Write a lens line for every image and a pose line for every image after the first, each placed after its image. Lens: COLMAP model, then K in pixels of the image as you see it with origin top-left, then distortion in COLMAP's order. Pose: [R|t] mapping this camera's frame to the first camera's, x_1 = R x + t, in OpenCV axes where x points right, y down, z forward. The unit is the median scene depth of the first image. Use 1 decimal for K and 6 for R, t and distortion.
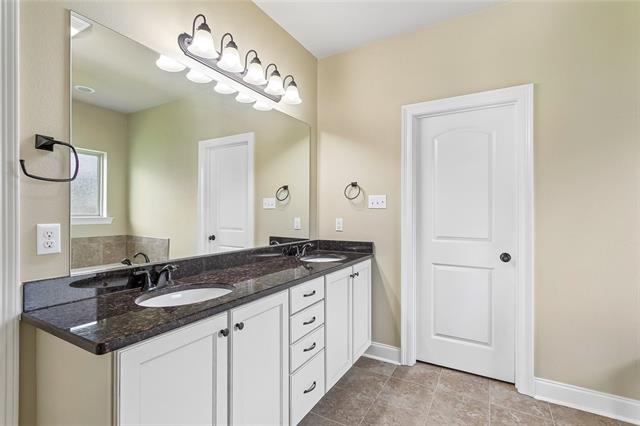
lens RADIAL K [[304.5, 0, 320.0], [0, 304.5, 213.0], [0, 0, 1]] dist [-0.001166, -0.000220]
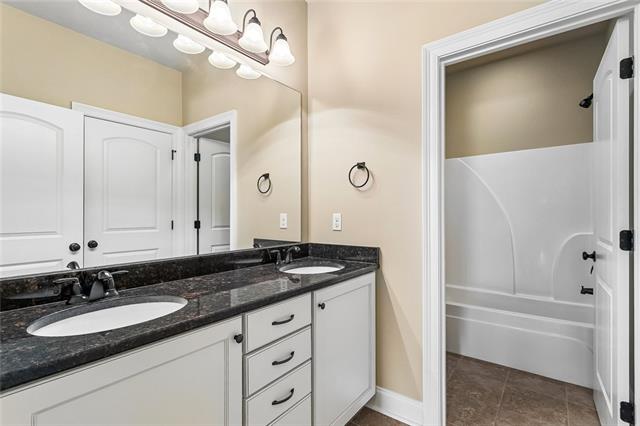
lens RADIAL K [[319.1, 0, 320.0], [0, 319.1, 213.0], [0, 0, 1]] dist [0.002944, 0.000484]
pose [[0.990475, 0.003126, -0.137654, 0.127784], [-0.000200, 0.999774, 0.021267, 0.000168], [0.137689, -0.021037, 0.990252, 0.239357]]
